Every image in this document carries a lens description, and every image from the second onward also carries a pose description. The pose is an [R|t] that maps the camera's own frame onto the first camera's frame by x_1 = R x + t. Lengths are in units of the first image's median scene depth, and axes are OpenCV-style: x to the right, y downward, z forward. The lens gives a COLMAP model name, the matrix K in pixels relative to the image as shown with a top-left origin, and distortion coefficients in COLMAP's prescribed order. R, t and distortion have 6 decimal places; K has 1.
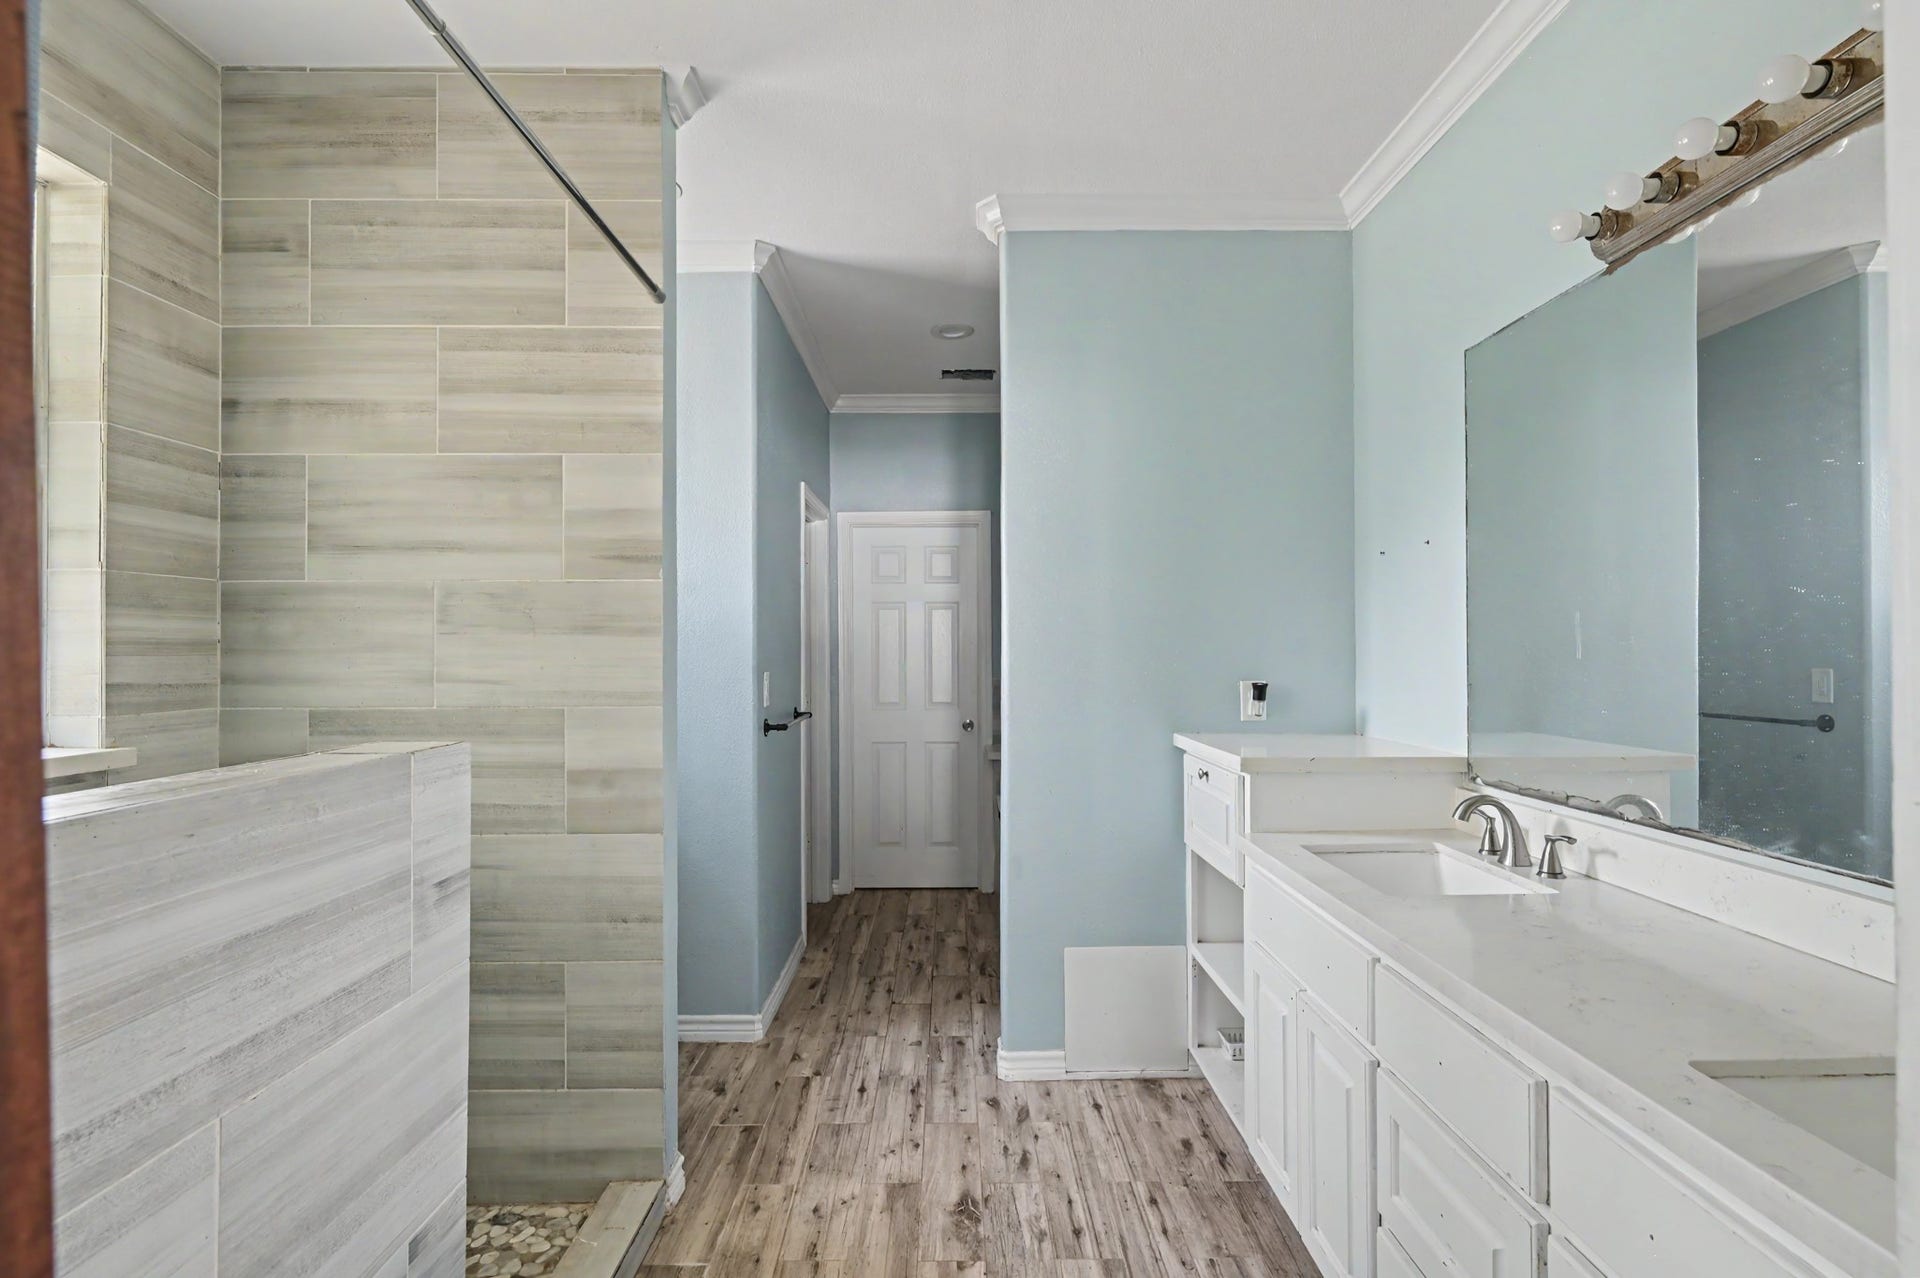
lens RADIAL K [[937.4, 0, 960.6], [0, 937.4, 638.3], [0, 0, 1]] dist [-0.001505, -0.000734]
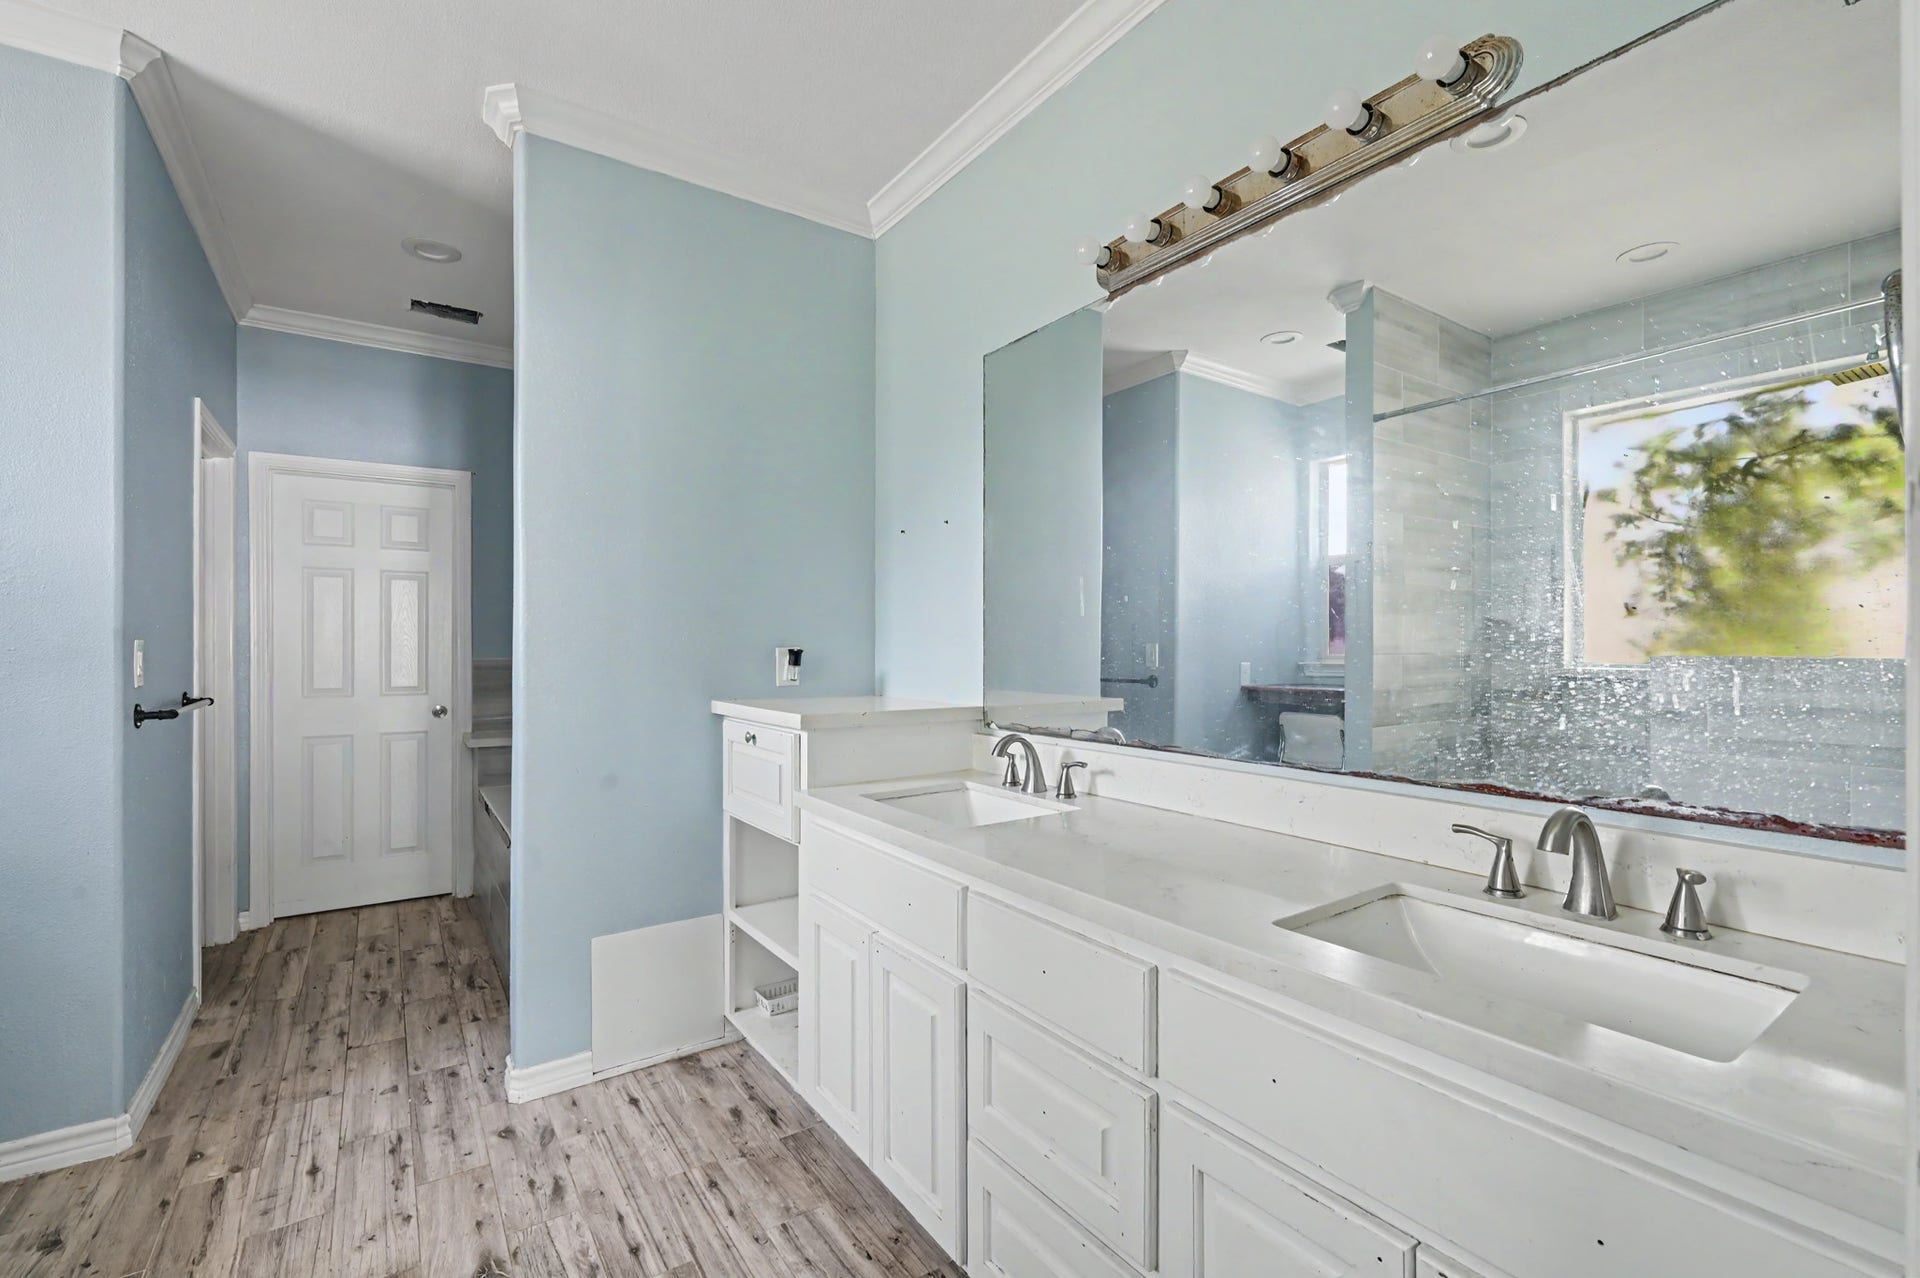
lens RADIAL K [[835.1, 0, 961.4], [0, 835.1, 643.2], [0, 0, 1]] dist [-0.002490, 0.000518]
pose [[0.826457, 0.004936, 0.562978, -0.055742], [-0.009139, 0.999947, 0.004649, 0.038156], [-0.562925, -0.008987, 0.826459, 0.138130]]
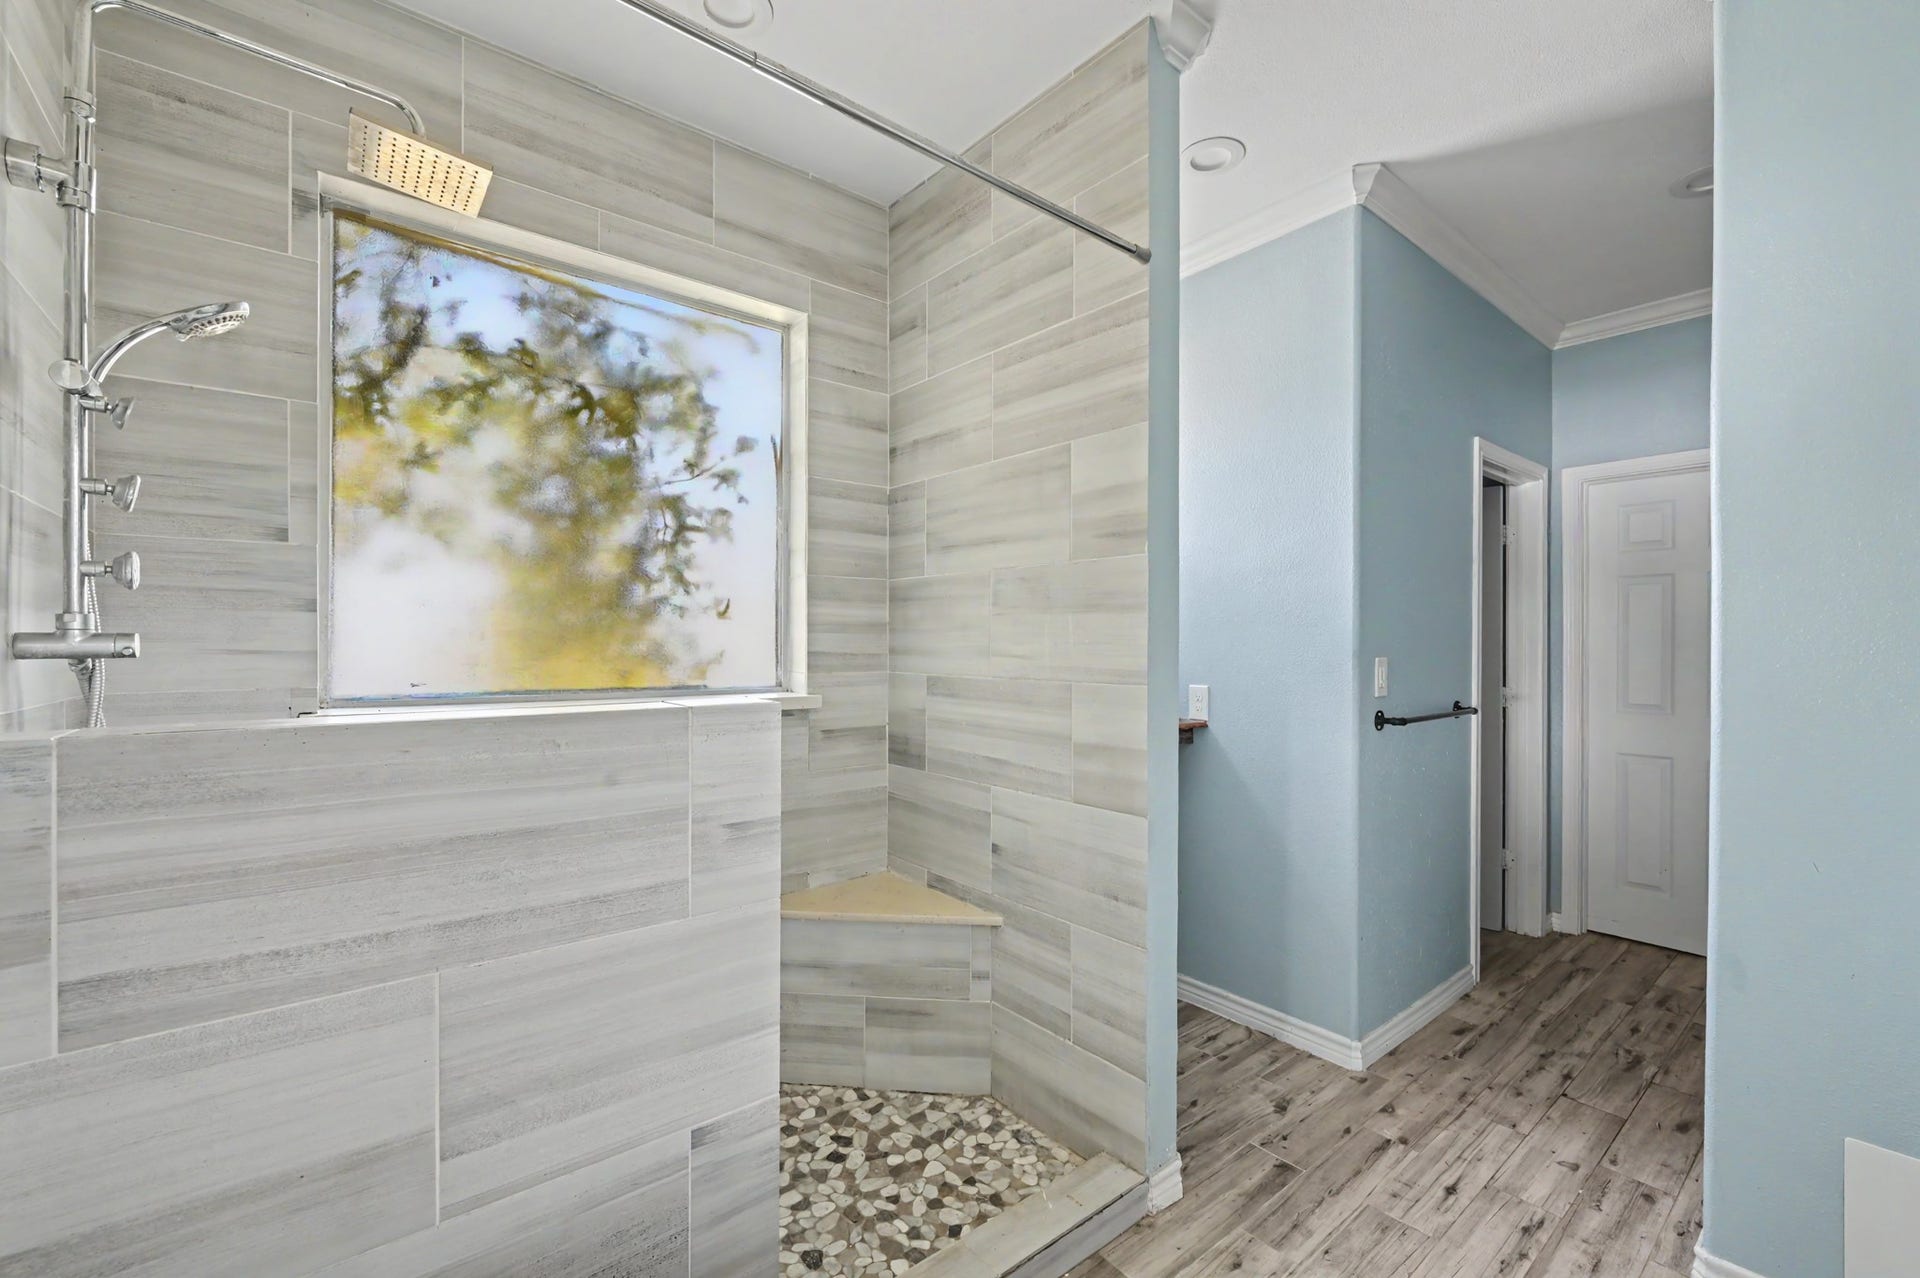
lens RADIAL K [[798.3, 0, 961.7], [0, 798.3, 643.5], [0, 0, 1]] dist [-0.002118, -0.000165]
pose [[0.623532, 0.007418, -0.781763, 0.168167], [0.003980, 0.999912, 0.012662, 0.015290], [0.781788, -0.011007, 0.623447, 0.287717]]
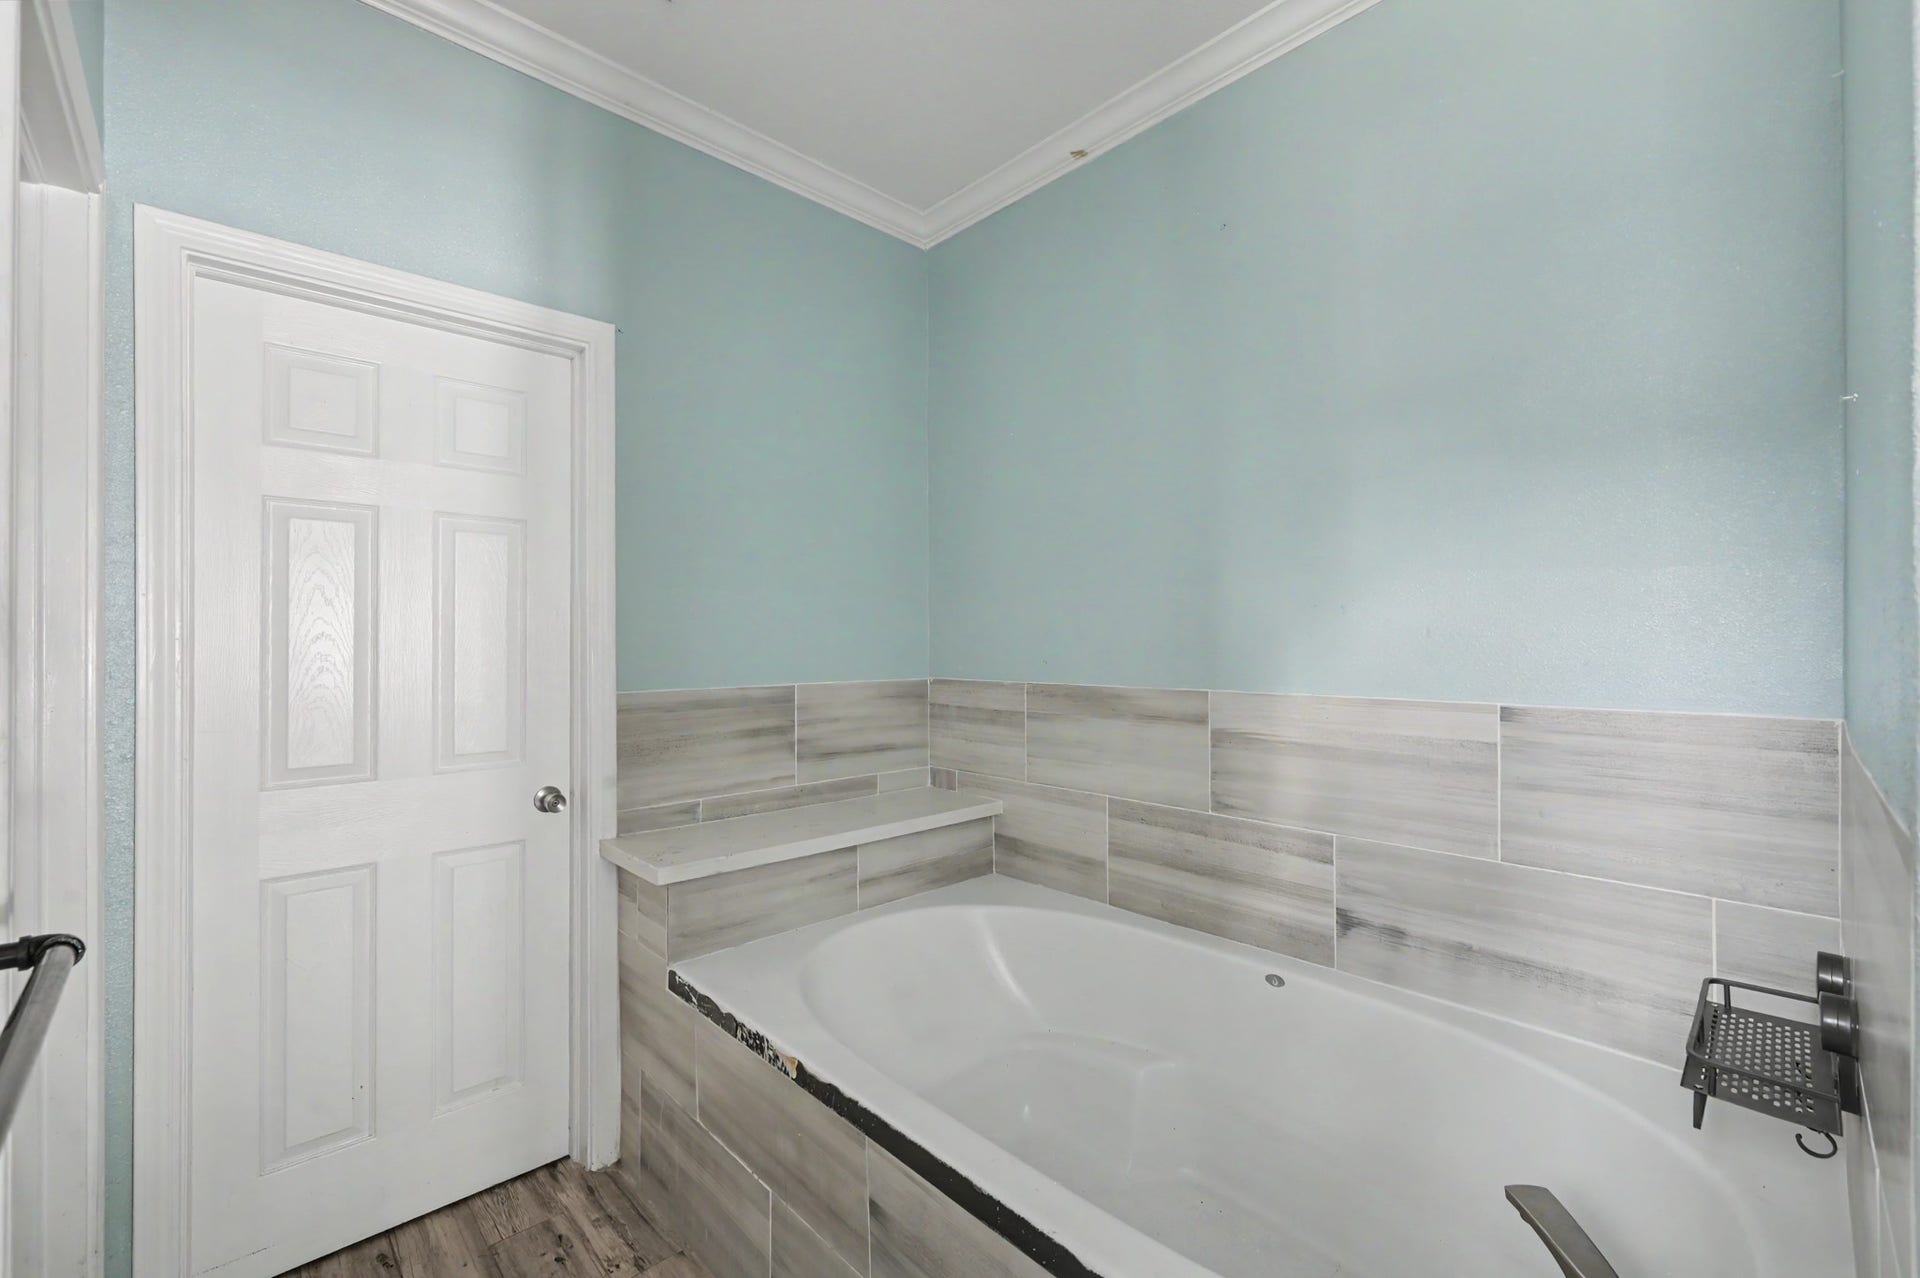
lens RADIAL K [[798.3, 0, 959.5], [0, 798.3, 629.9], [0, 0, 1]] dist [-0.002118, -0.000165]
pose [[0.723627, 0.008690, 0.690136, -0.216840], [-0.006449, 0.999962, -0.005829, 0.026479], [-0.690161, -0.000232, 0.723656, 1.141009]]
